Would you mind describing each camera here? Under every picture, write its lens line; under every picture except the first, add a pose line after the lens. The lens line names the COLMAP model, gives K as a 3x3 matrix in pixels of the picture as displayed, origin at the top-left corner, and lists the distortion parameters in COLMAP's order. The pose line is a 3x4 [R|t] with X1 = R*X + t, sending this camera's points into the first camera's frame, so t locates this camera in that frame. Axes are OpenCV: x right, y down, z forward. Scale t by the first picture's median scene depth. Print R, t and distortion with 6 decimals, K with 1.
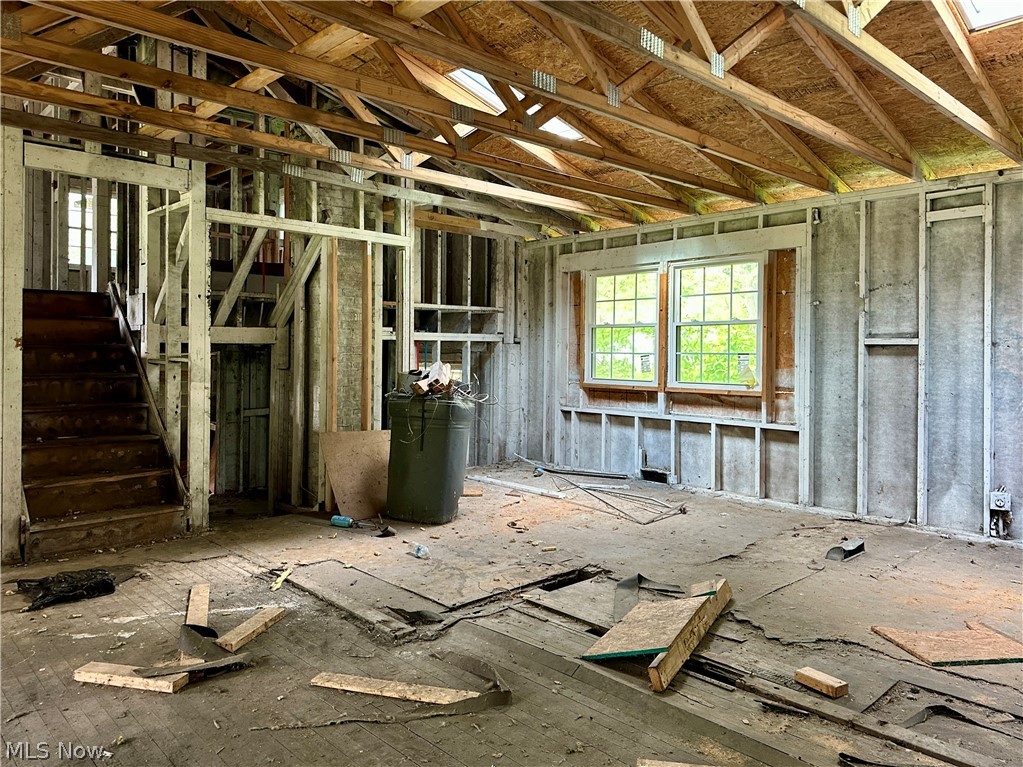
lens RADIAL K [[733.0, 0, 512.3], [0, 733.0, 377.9], [0, 0, 1]] dist [0.001512, -0.008943]
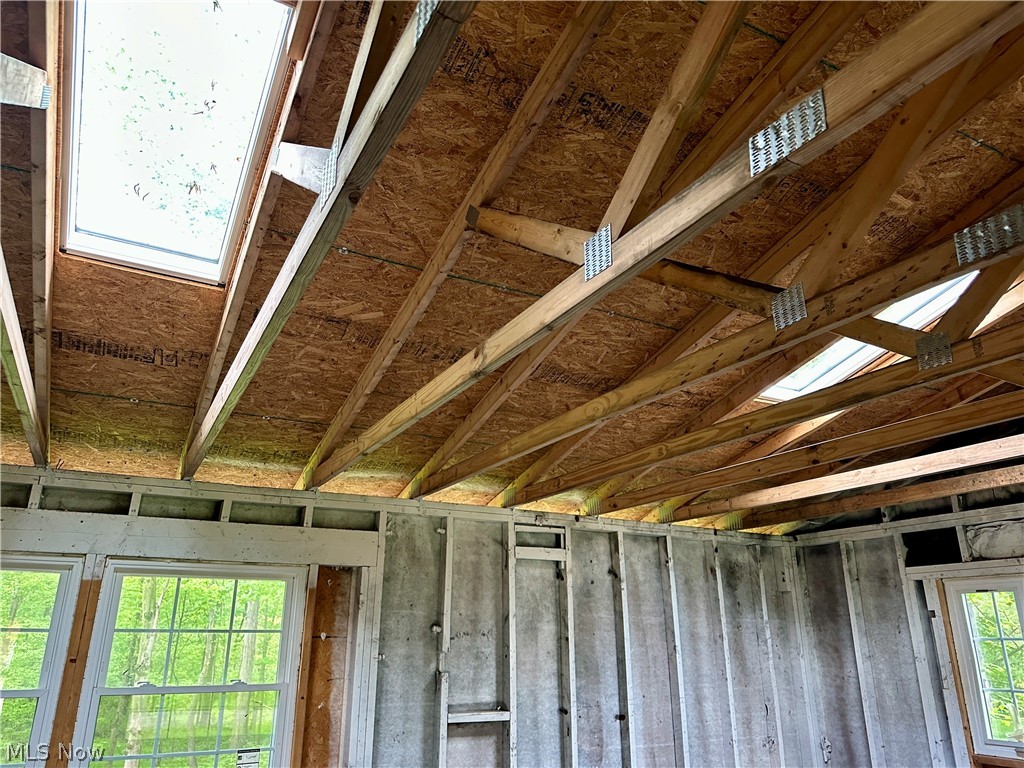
lens RADIAL K [[733.7, 0, 512.8], [0, 733.7, 380.0], [0, 0, 1]] dist [0.001512, -0.008943]
pose [[0.257115, 0.309937, 0.915331, -0.249224], [0.027485, 0.944446, -0.327516, -0.125995], [-0.965990, 0.109367, 0.234313, 0.751309]]
